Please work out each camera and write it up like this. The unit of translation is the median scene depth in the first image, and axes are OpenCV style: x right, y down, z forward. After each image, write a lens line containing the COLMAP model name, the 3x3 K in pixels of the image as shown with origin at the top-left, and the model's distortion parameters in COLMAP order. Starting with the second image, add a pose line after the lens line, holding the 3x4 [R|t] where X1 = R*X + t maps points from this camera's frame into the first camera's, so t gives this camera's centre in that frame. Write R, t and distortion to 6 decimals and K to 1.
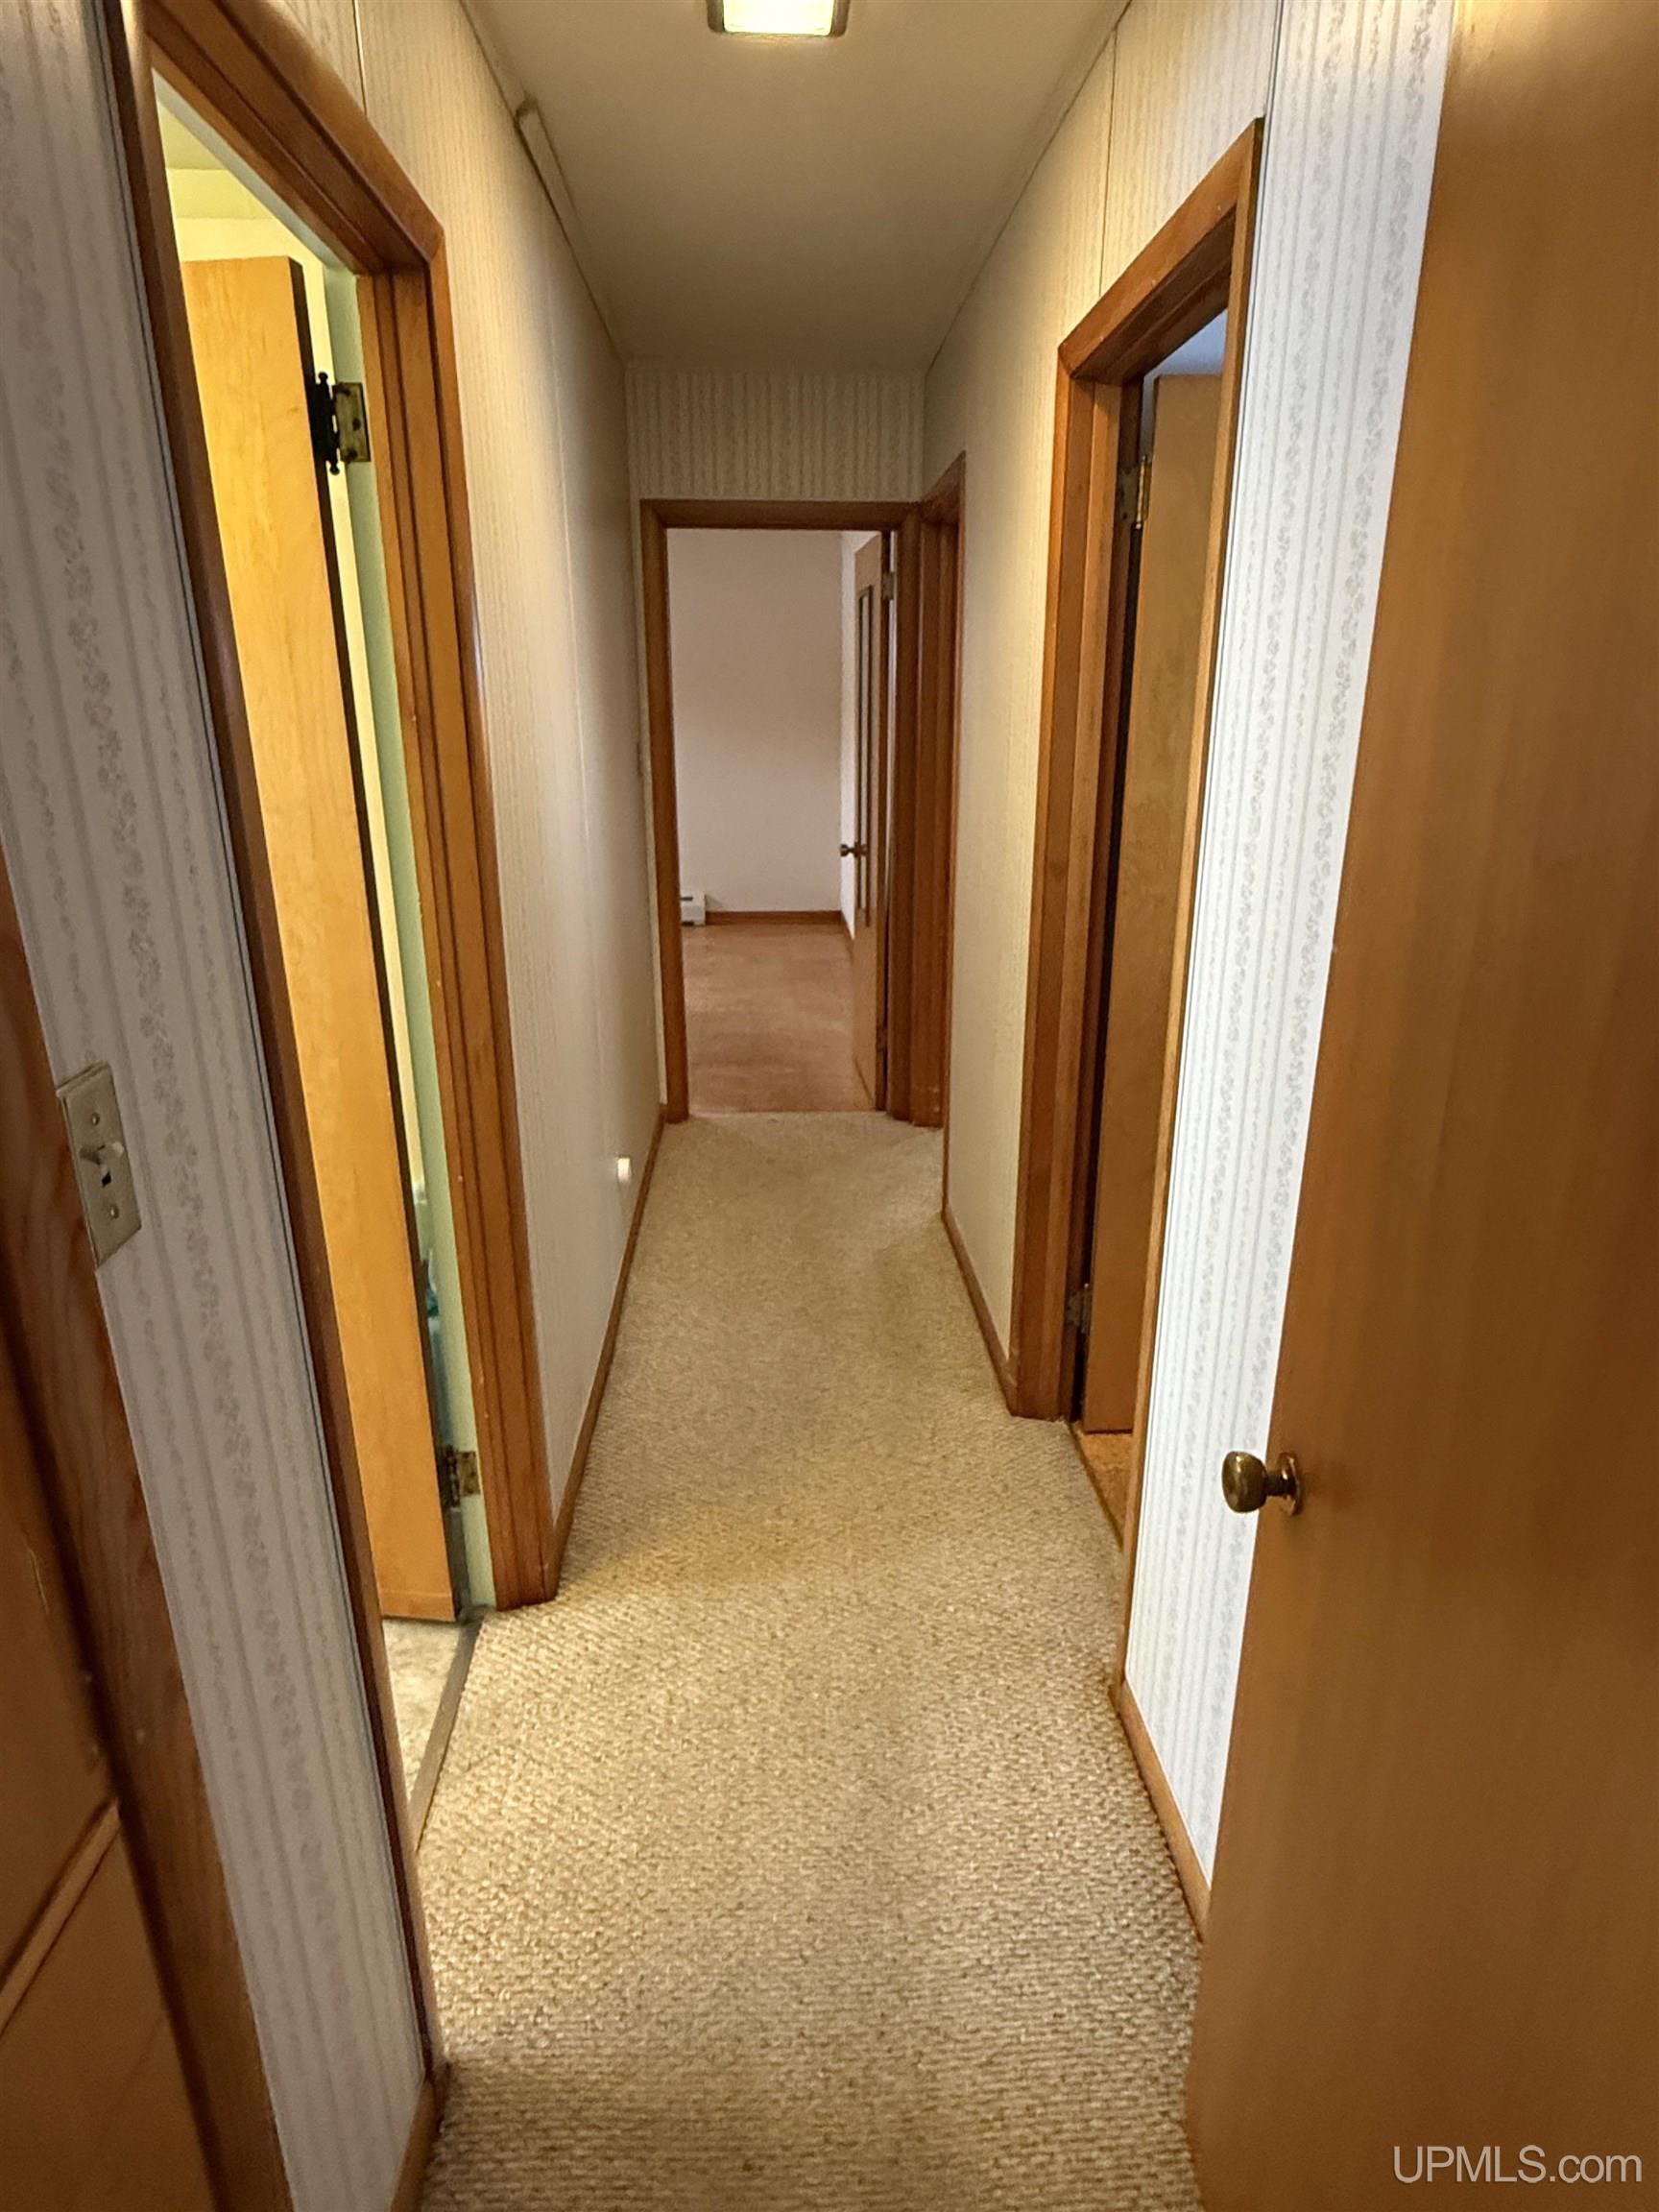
lens RADIAL K [[1223.8, 0, 816.6], [0, 1223.8, 1096.8], [0, 0, 1]] dist [-0.000884, -0.000095]
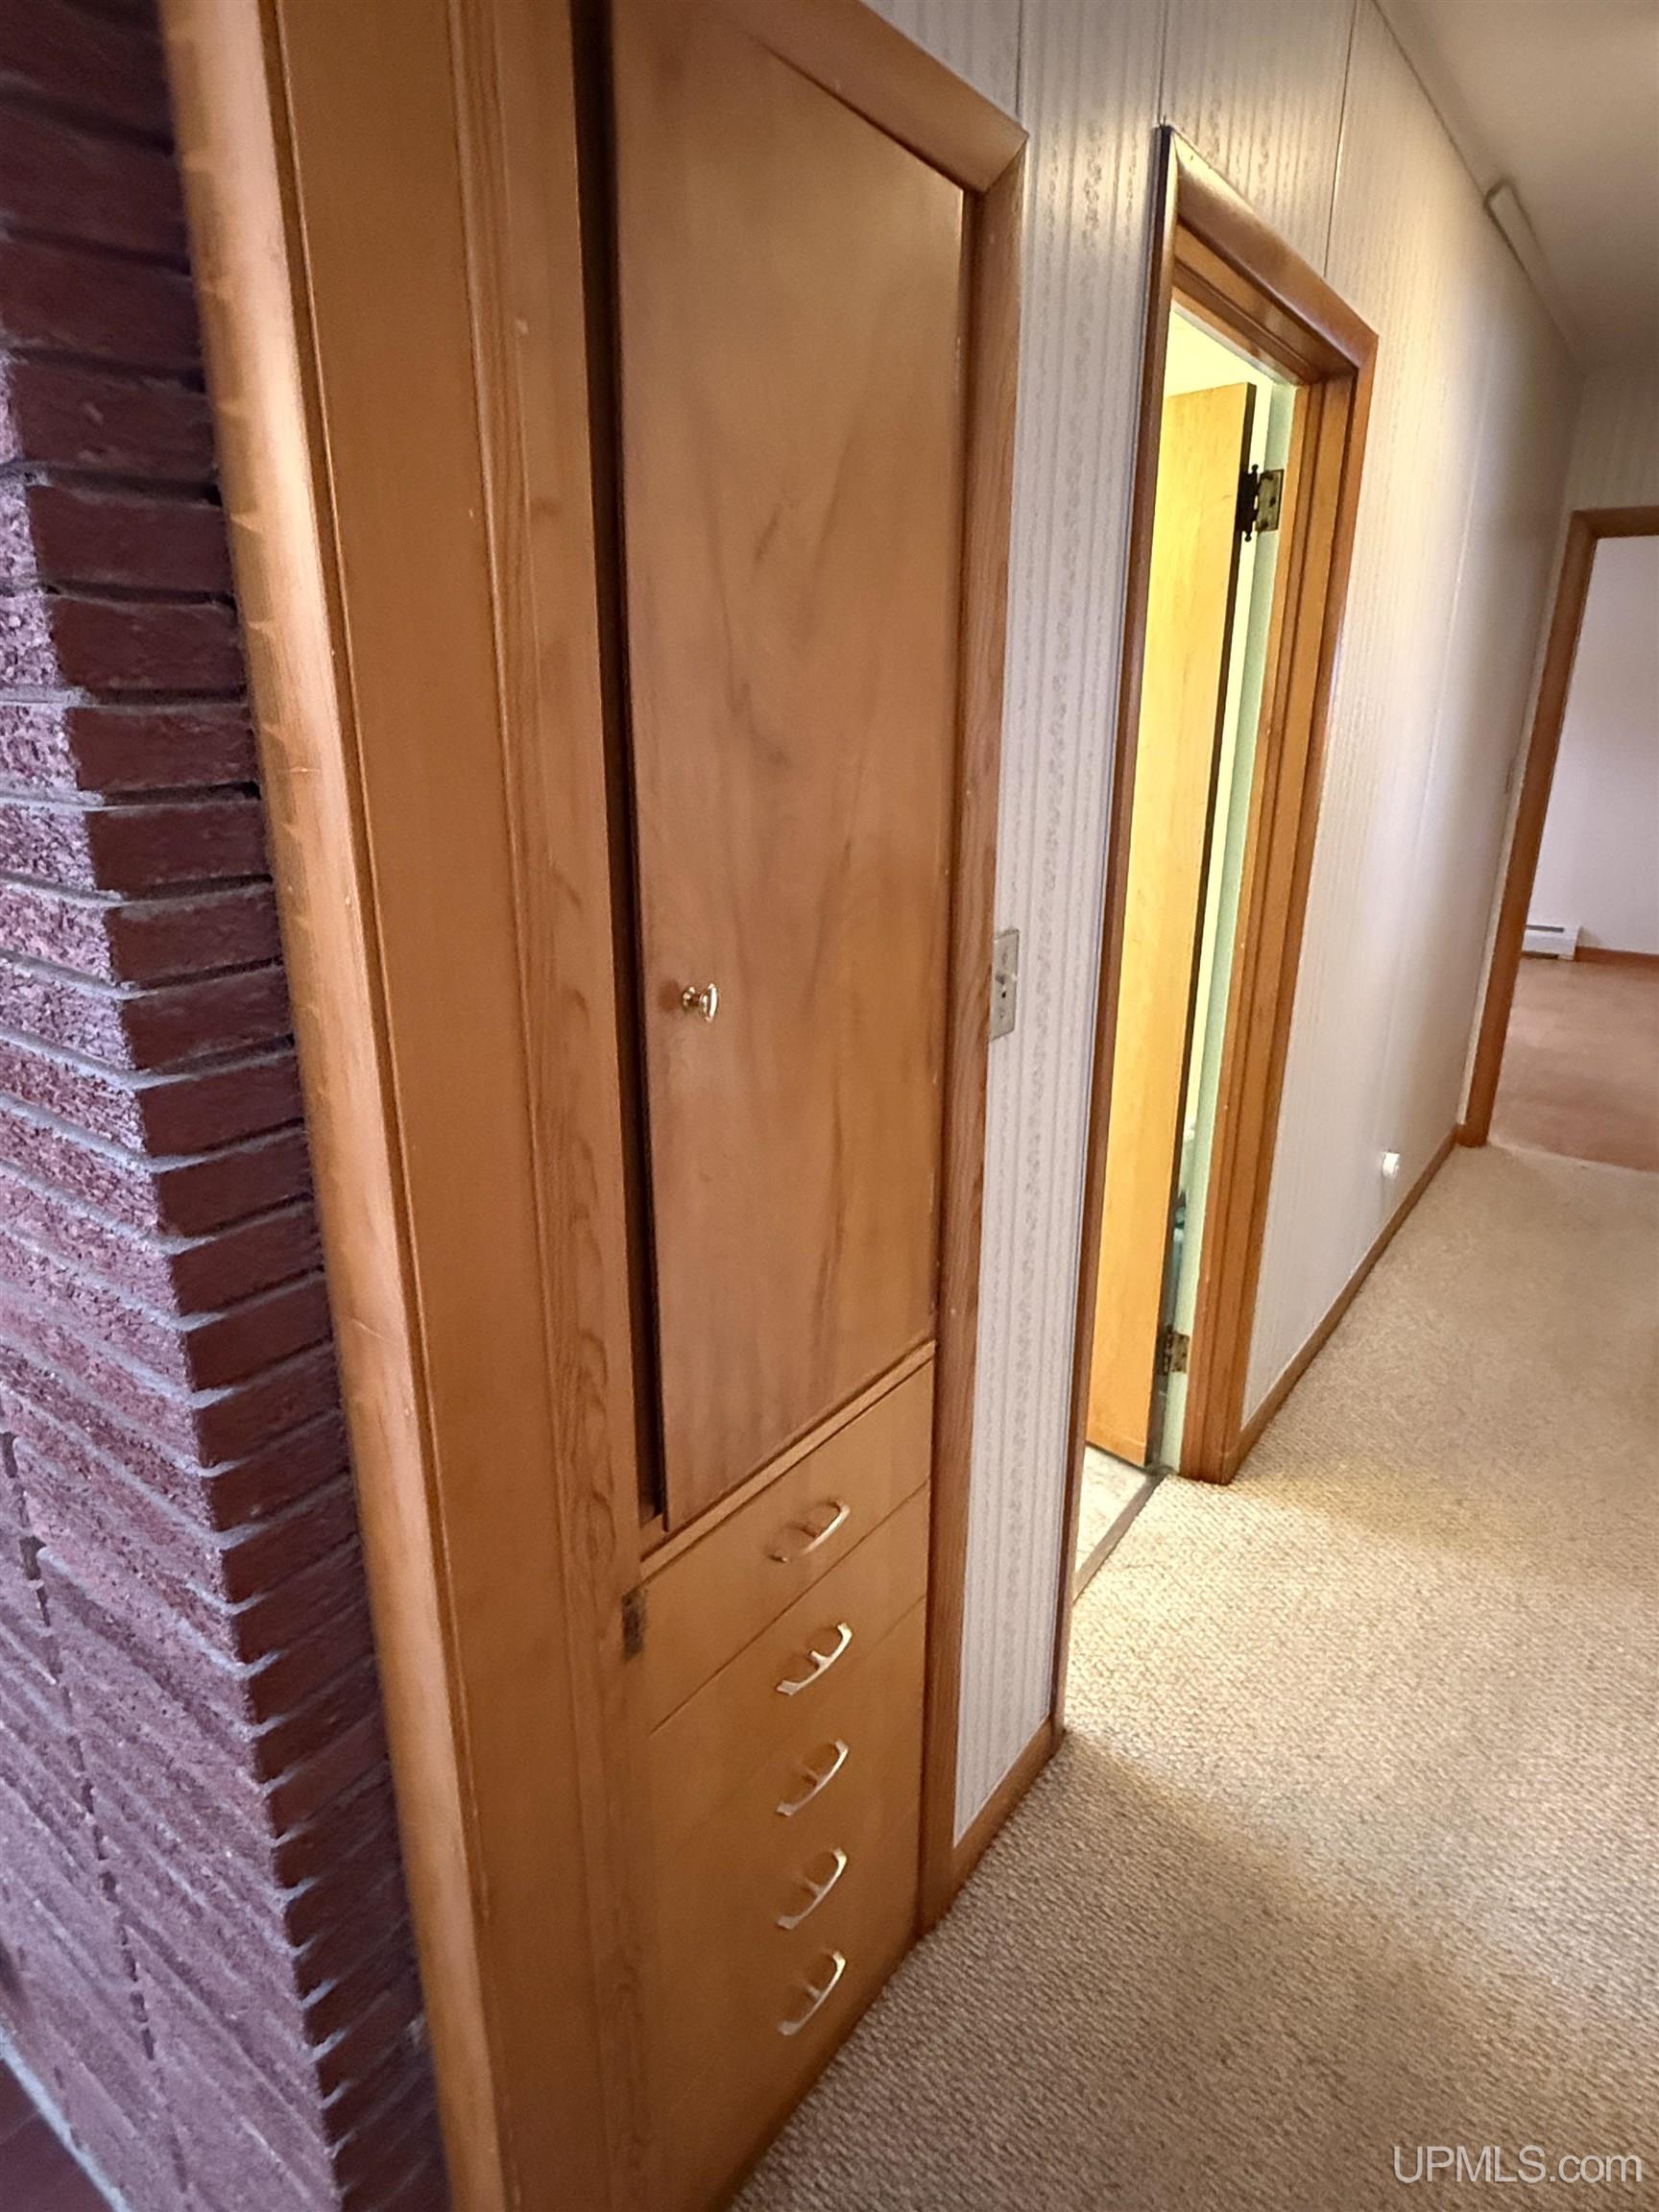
lens RADIAL K [[1223.8, 0, 836.1], [0, 1223.8, 1095.8], [0, 0, 1]] dist [-0.000884, -0.000095]
pose [[0.789642, 0.198465, -0.580583, 0.102294], [-0.201792, 0.977606, 0.059729, 0.057535], [0.579436, 0.069992, 0.812007, -0.205013]]
